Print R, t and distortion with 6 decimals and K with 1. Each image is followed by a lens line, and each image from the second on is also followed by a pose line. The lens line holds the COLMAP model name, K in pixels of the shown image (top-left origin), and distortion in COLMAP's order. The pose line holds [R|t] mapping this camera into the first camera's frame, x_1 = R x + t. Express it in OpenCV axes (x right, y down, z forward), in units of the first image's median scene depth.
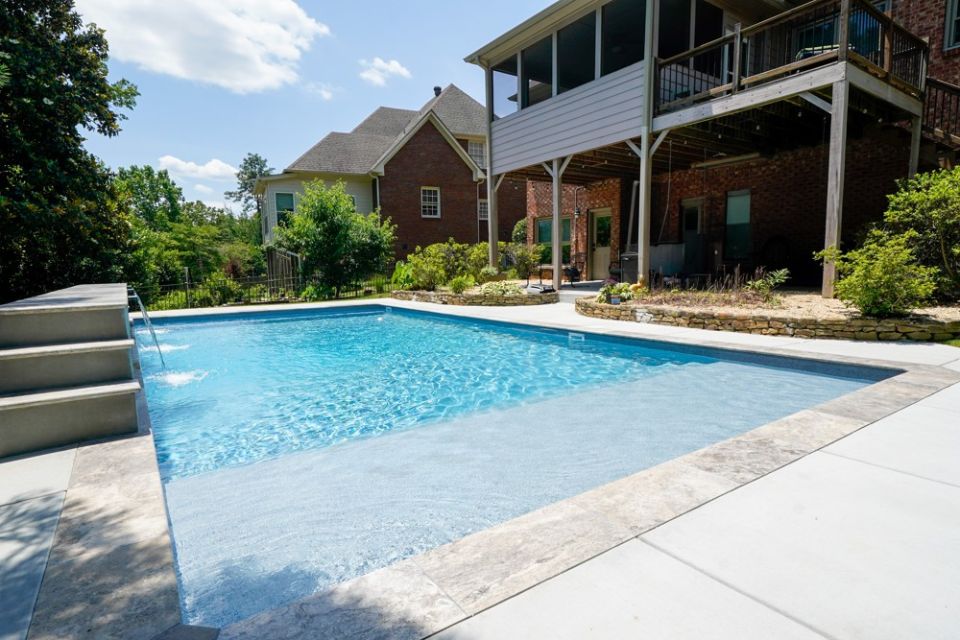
lens RADIAL K [[504.8, 0, 464.3], [0, 504.8, 329.0], [0, 0, 1]] dist [-0.002223, 0.000424]
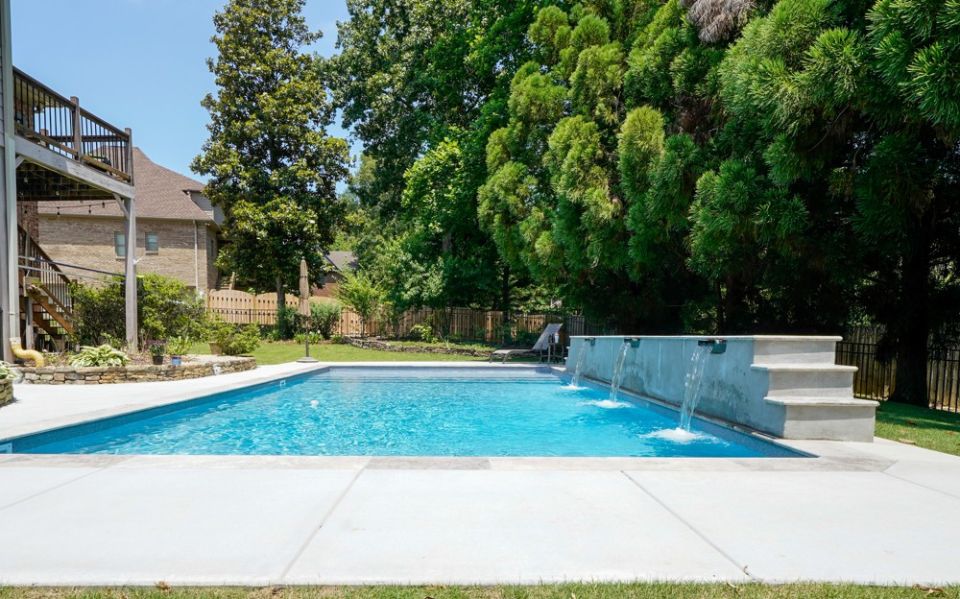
lens RADIAL K [[572.7, 0, 453.3], [0, 572.7, 368.1], [0, 0, 1]] dist [-0.001667, 0.000053]
pose [[-0.824328, -0.016533, 0.565871, -0.538152], [0.080035, 0.986130, 0.145402, -0.112465], [-0.560426, 0.165149, -0.811572, 1.120066]]
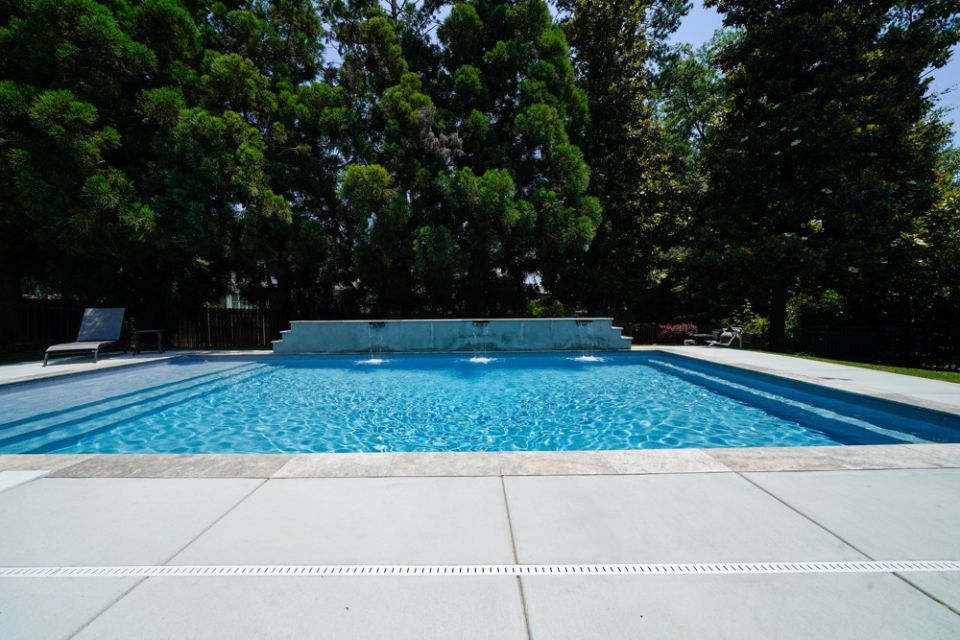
lens RADIAL K [[330.4, 0, 473.2], [0, 330.4, 324.6], [0, 0, 1]] dist [-0.001391, -0.000051]
pose [[-0.561186, 0.058175, -0.825643, 0.142854], [-0.080461, 0.988968, 0.124373, -0.109328], [0.823769, 0.136229, -0.550314, 0.855990]]
